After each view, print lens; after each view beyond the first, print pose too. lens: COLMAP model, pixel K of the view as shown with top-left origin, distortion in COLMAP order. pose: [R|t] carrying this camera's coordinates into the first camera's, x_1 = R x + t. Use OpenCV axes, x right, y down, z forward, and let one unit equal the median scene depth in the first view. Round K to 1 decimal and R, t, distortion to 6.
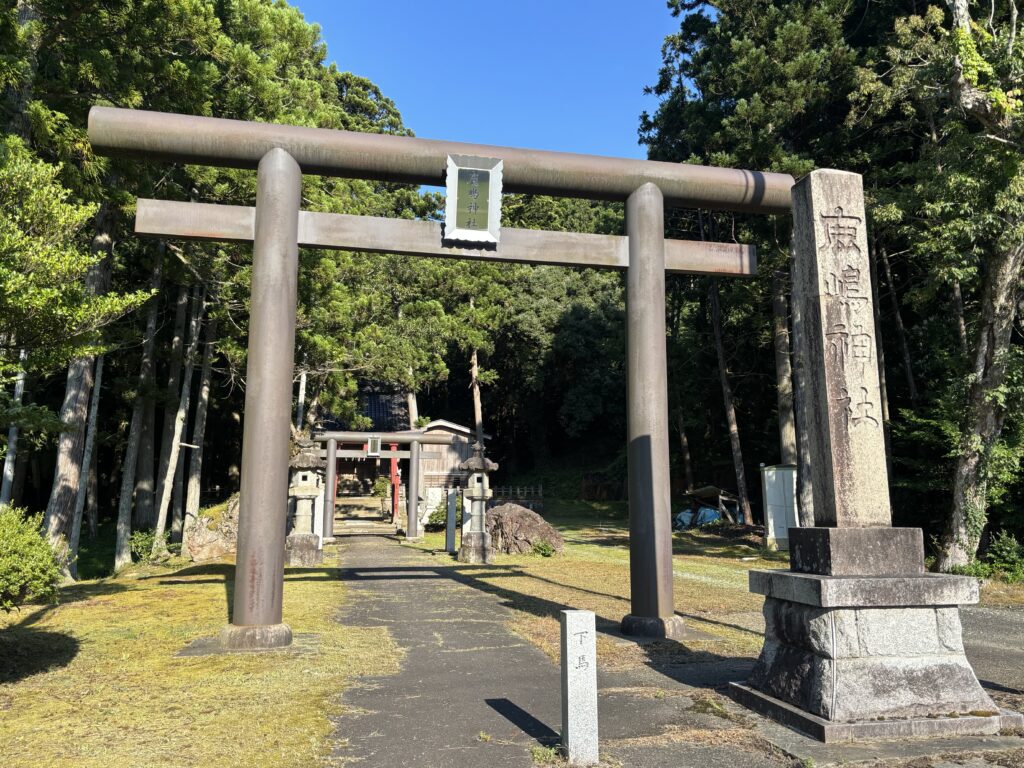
lens RADIAL K [[764.3, 0, 512.0], [0, 764.3, 384.0], [0, 0, 1]] dist [0.109724, -0.193274]
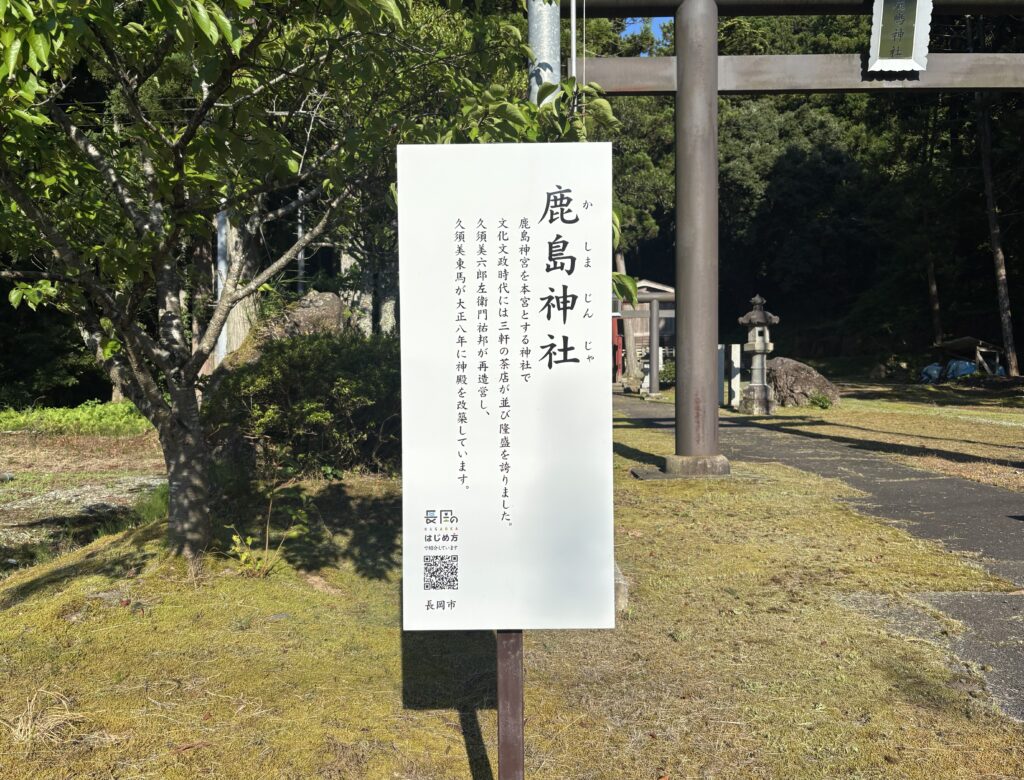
lens RADIAL K [[782.7, 0, 512.0], [0, 782.7, 390.0], [0, 0, 1]] dist [0.012022, -0.001776]
pose [[0.982308, -0.014441, -0.186715, -0.169042], [0.047778, 0.983354, 0.175308, 0.004263], [0.181075, -0.181127, 0.966646, -0.049476]]
